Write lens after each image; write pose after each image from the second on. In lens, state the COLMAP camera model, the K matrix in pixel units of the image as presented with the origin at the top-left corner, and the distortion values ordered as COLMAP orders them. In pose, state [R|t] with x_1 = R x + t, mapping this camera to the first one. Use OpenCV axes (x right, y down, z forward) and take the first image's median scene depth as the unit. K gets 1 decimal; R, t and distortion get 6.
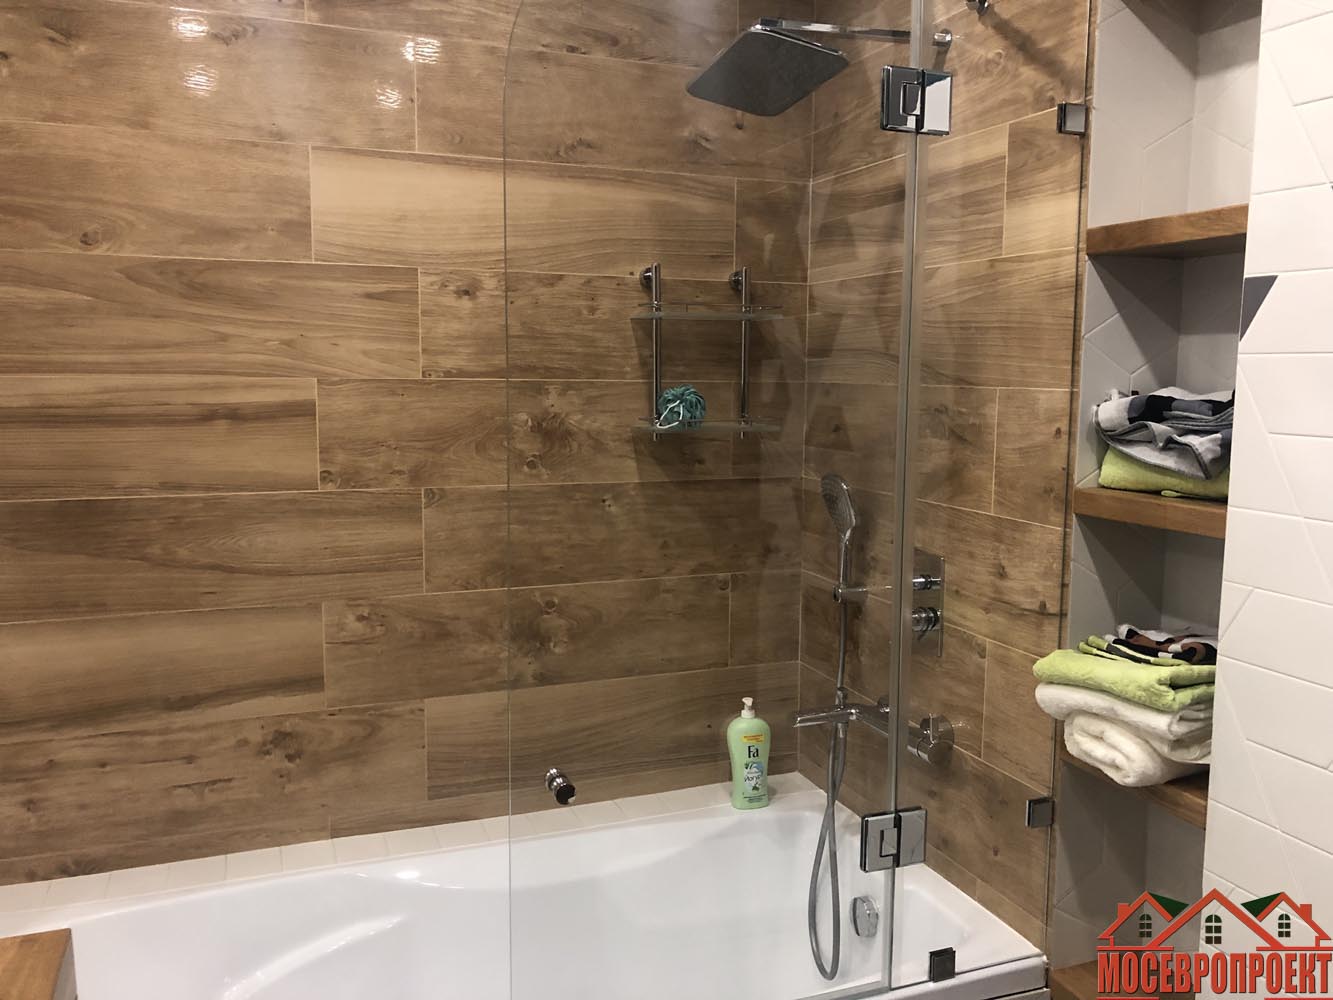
lens RADIAL K [[1147.7, 0, 676.4], [0, 1147.7, 488.6], [0, 0, 1]] dist [0.048019, -0.052796]
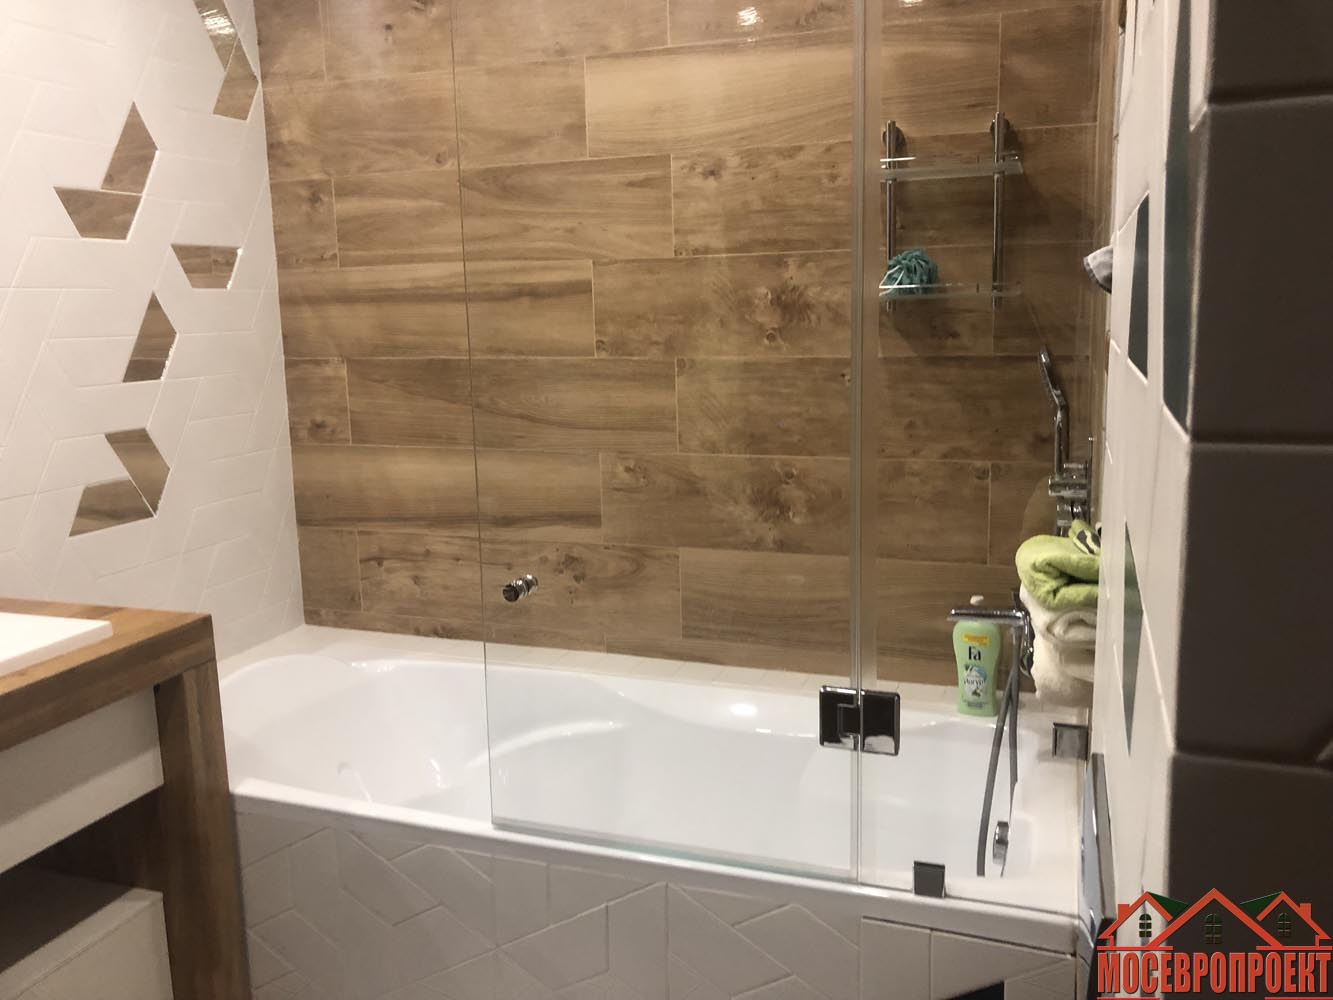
lens RADIAL K [[1147.7, 0, 668.5], [0, 1147.7, 491.8], [0, 0, 1]] dist [0.048019, -0.052796]
pose [[0.734887, 0.085203, -0.672816, 0.545260], [-0.046582, 0.996075, 0.075260, 0.047100], [0.676588, -0.023967, 0.735972, 0.180887]]
